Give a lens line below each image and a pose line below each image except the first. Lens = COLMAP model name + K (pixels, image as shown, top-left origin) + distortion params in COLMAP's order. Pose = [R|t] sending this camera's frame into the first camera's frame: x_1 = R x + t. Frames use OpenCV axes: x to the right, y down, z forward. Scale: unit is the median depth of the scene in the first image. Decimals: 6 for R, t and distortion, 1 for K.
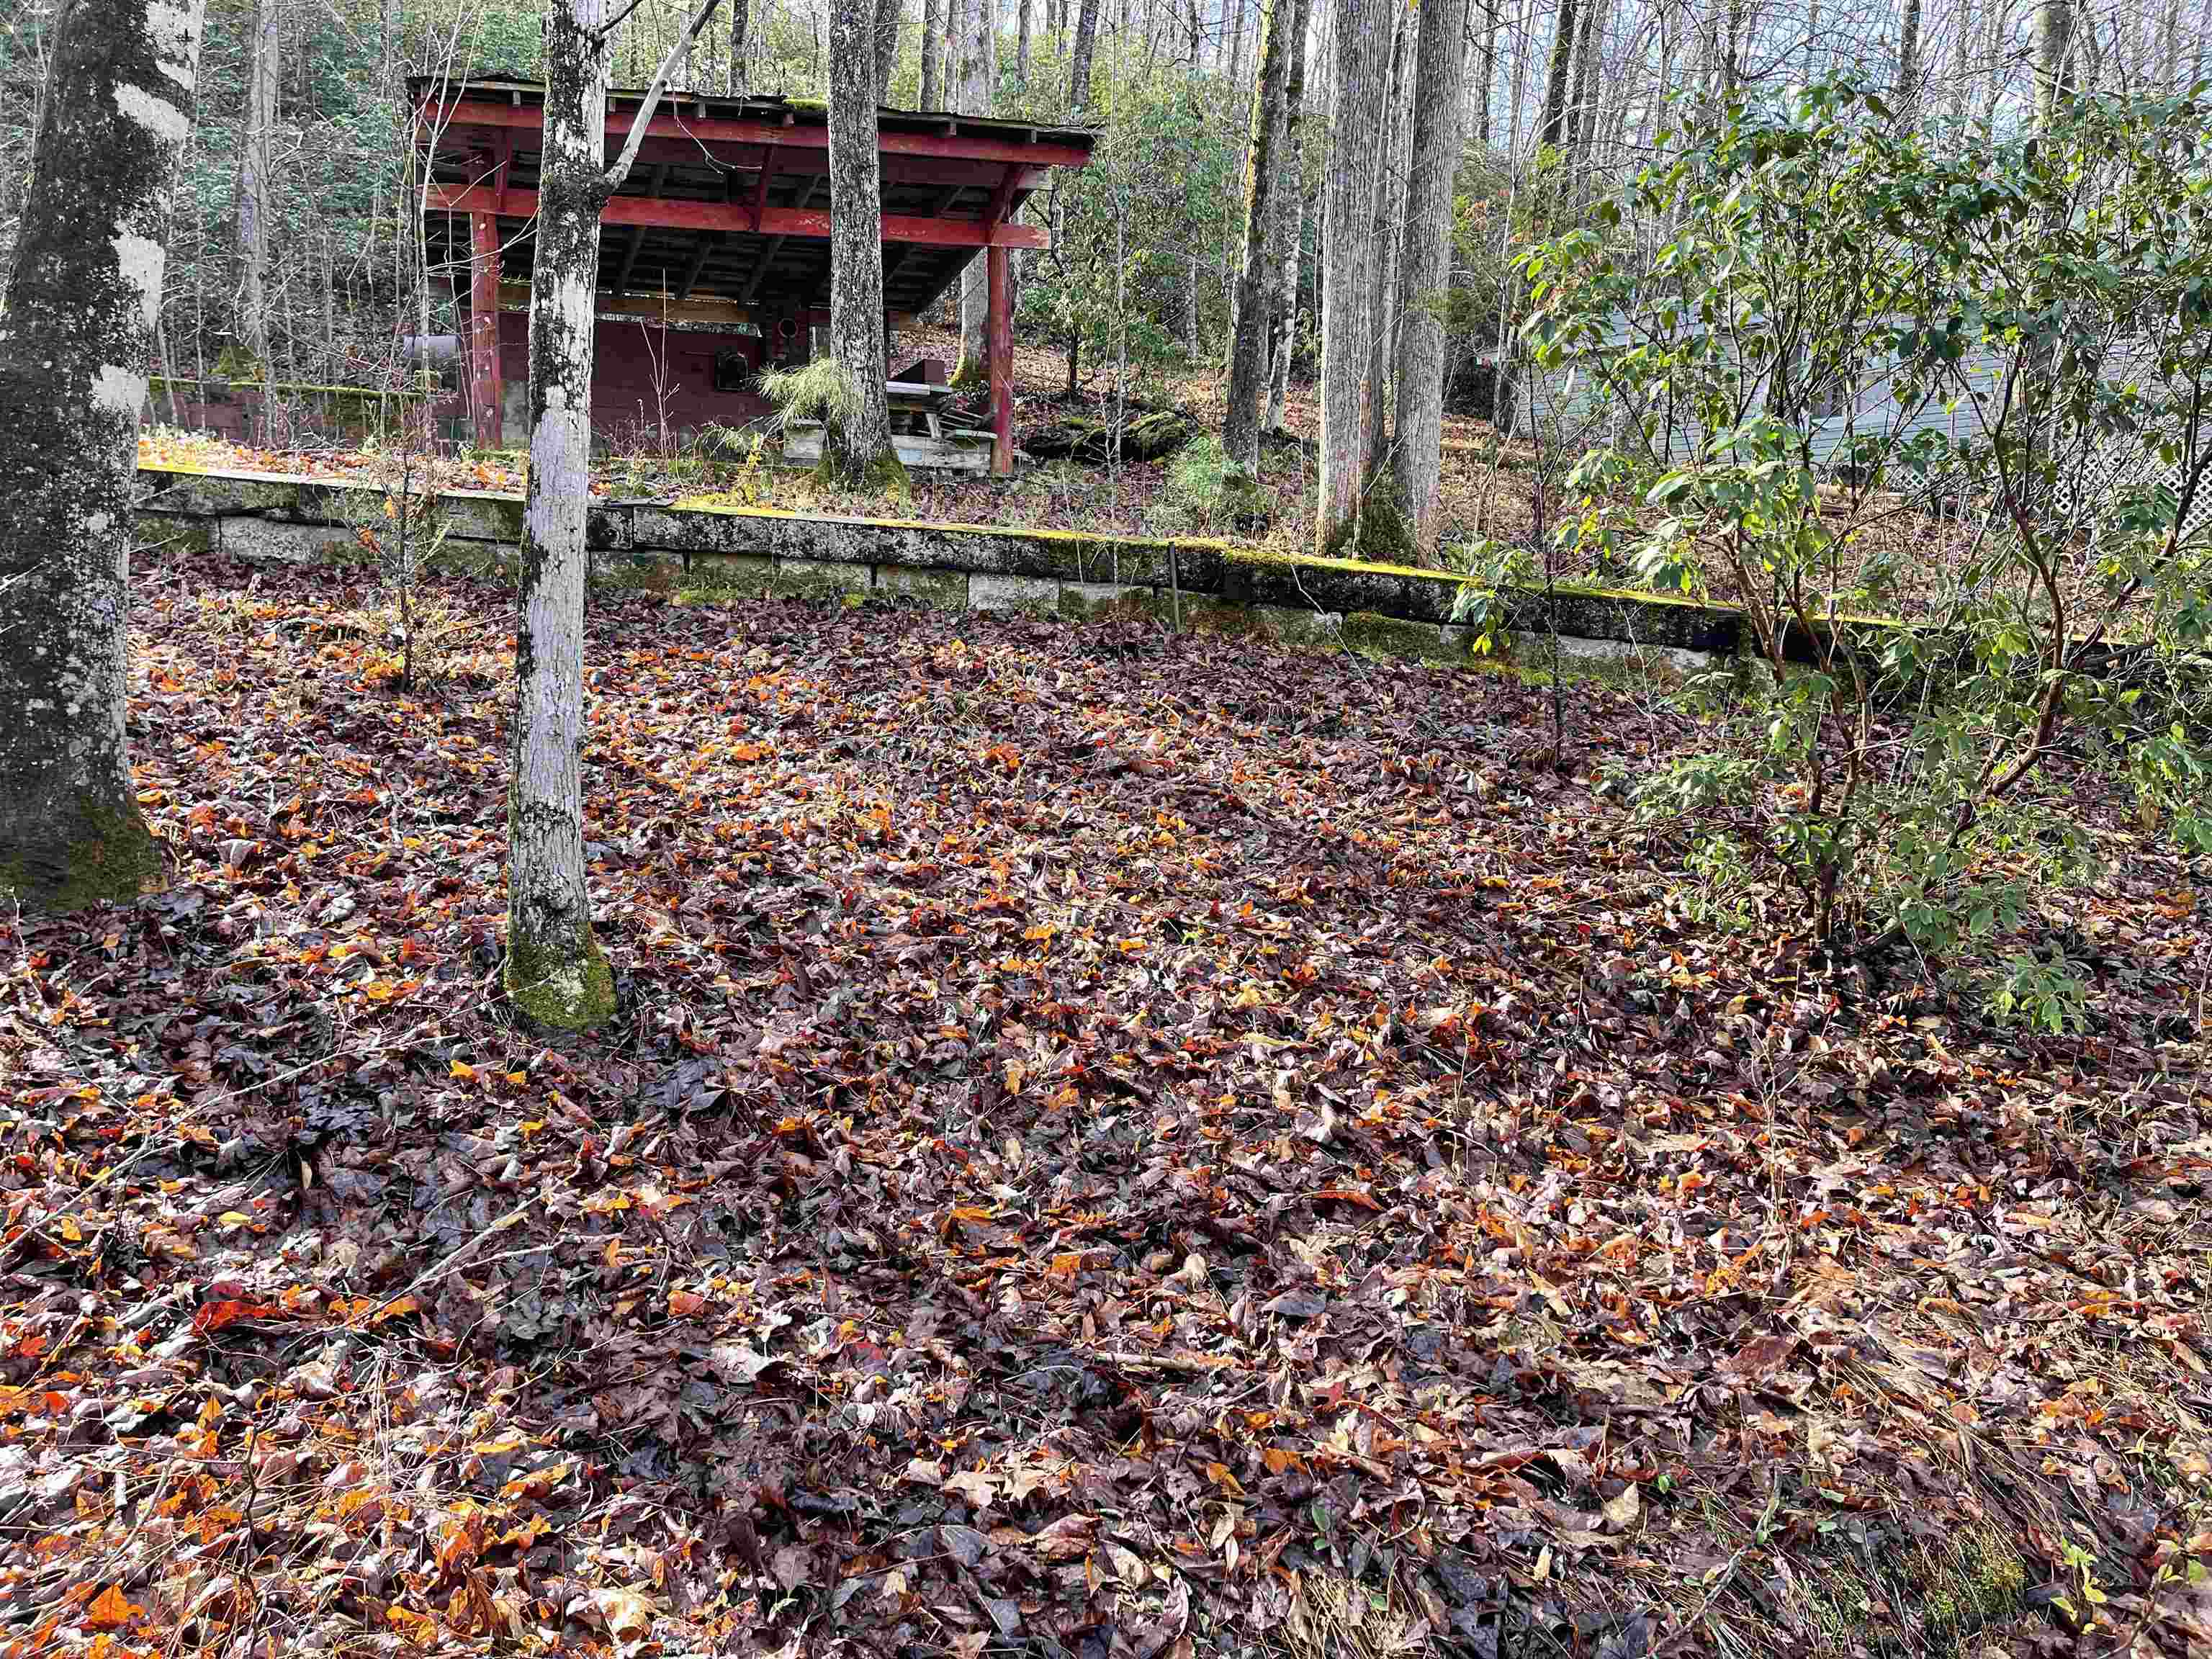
lens RADIAL K [[1638.1, 0, 1101.9], [0, 1638.1, 816.9], [0, 0, 1]] dist [0.076499, -0.117715]
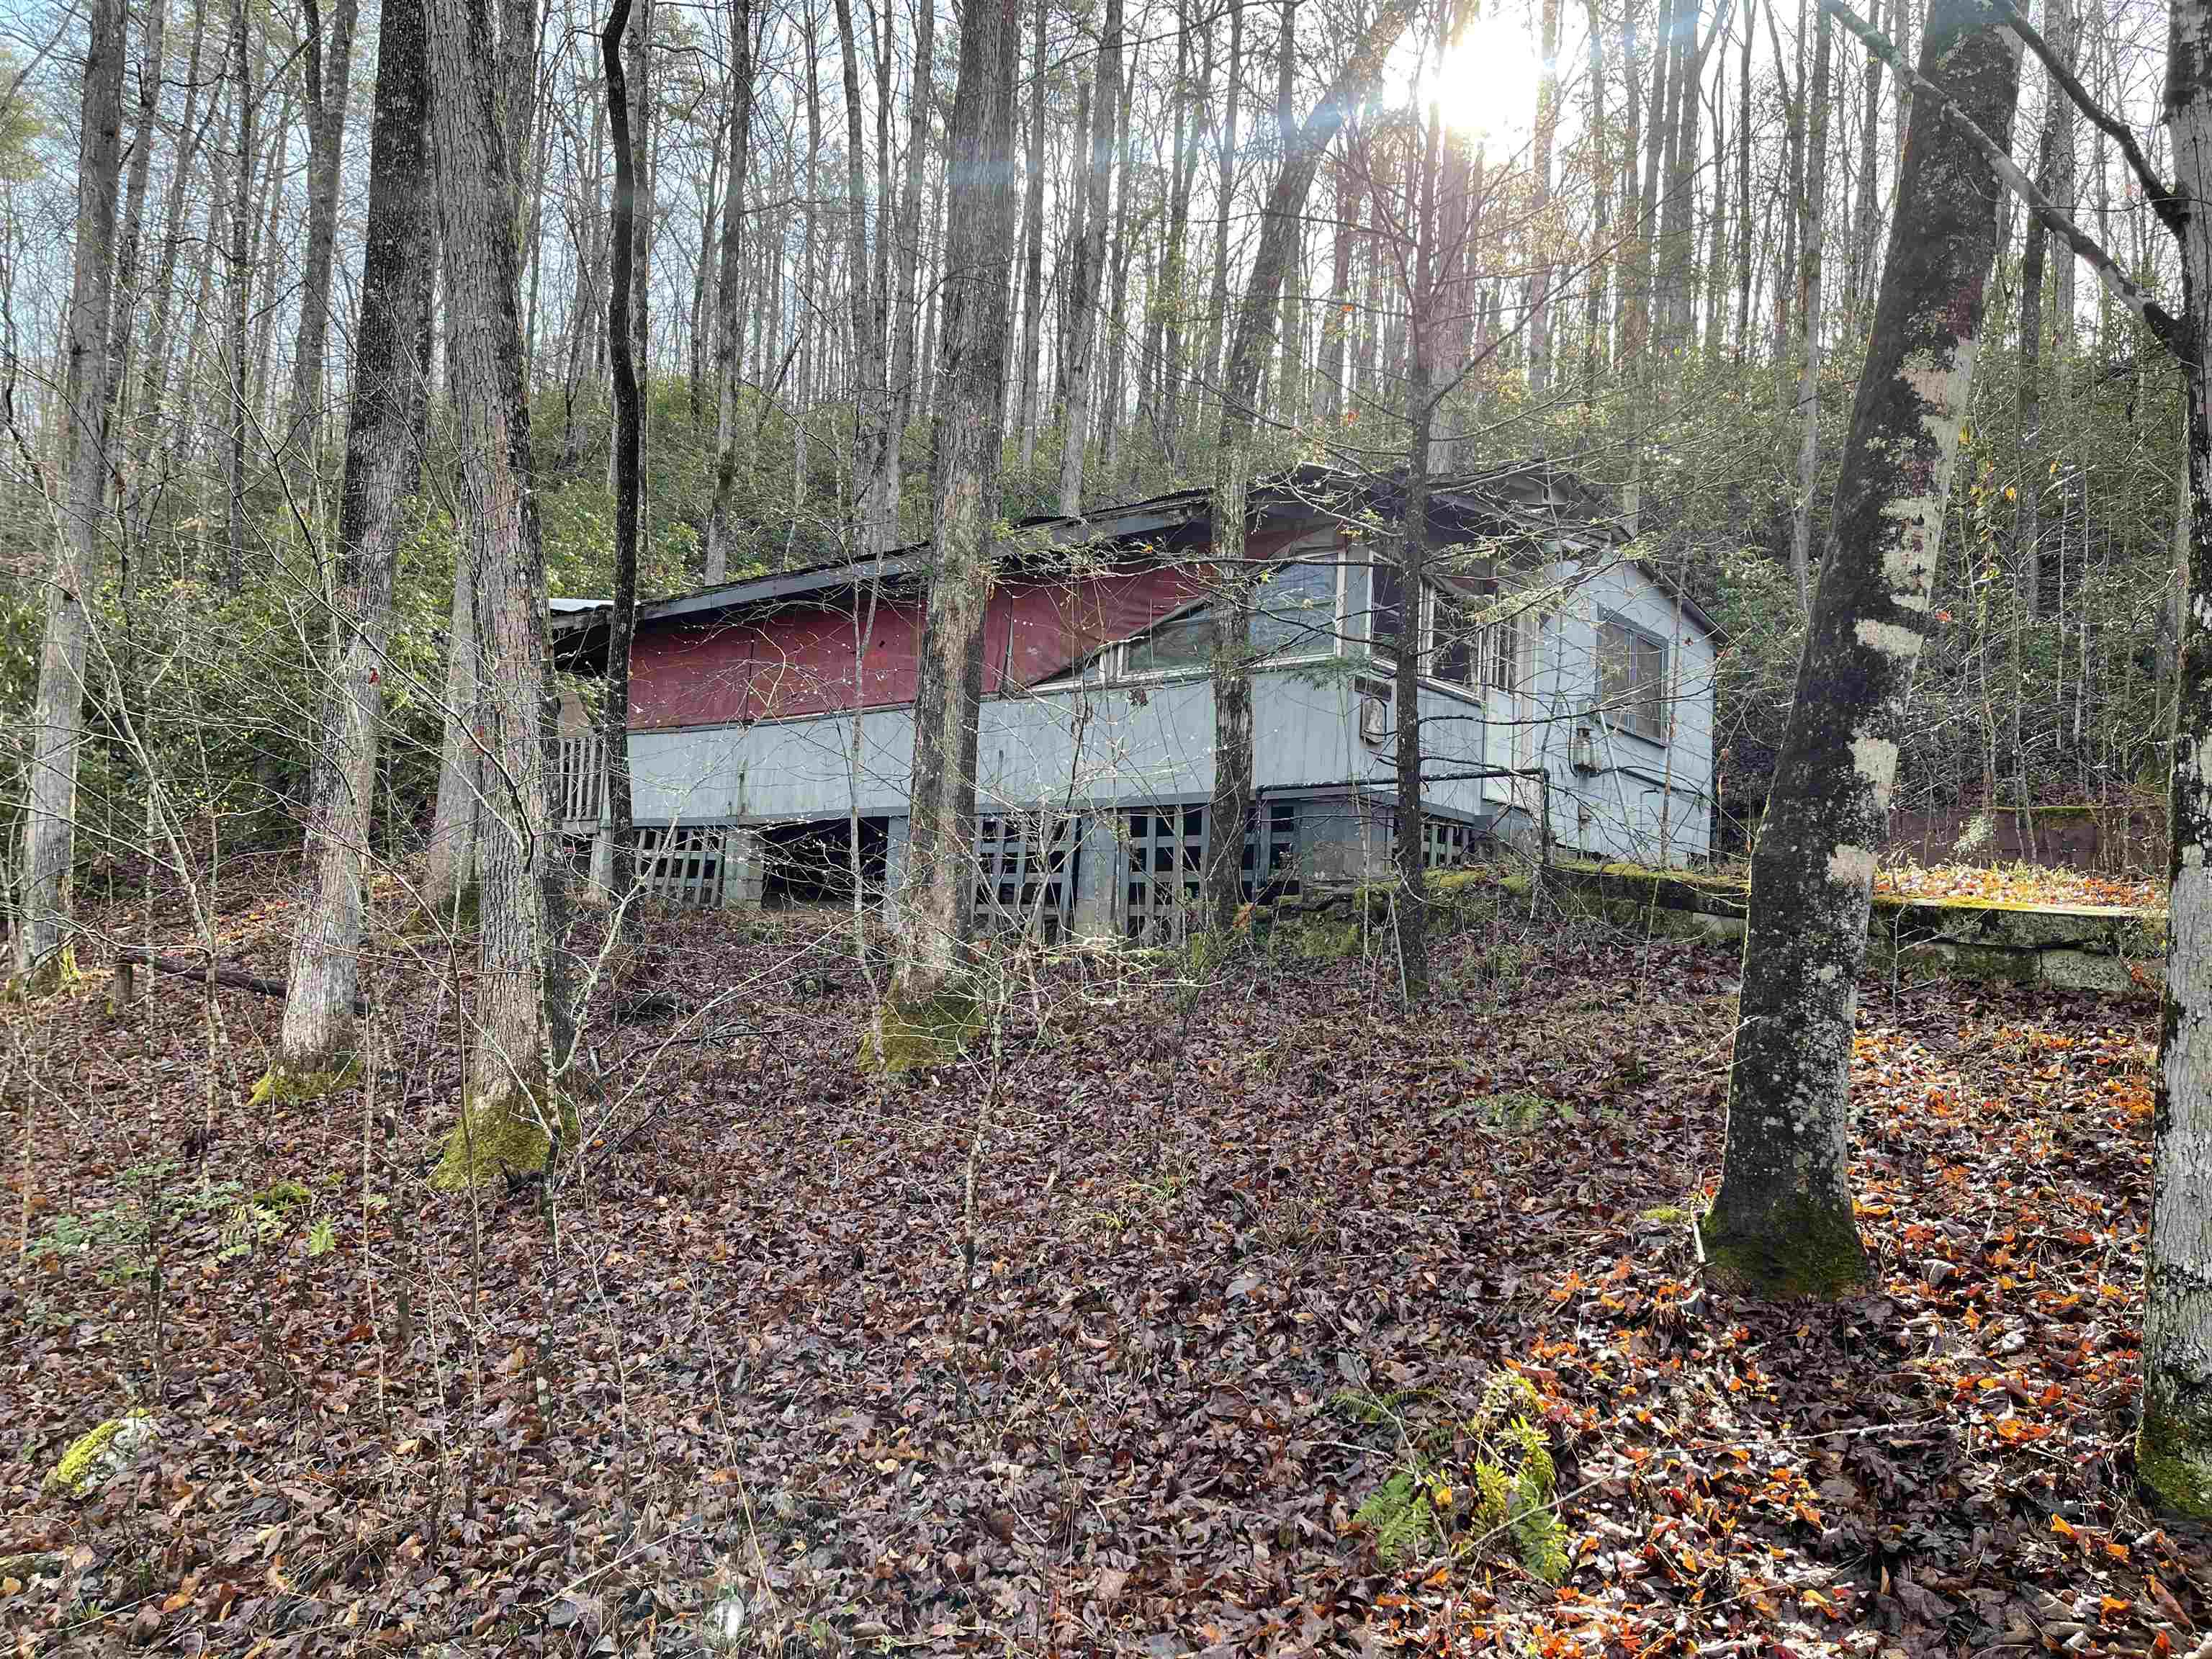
lens RADIAL K [[1638.1, 0, 1101.9], [0, 1638.1, 816.9], [0, 0, 1]] dist [0.076499, -0.117715]
pose [[0.478392, -0.080745, -0.874427, 0.208638], [-0.132618, 0.977700, -0.162835, -0.022845], [0.868075, 0.193863, 0.457015, -0.033615]]
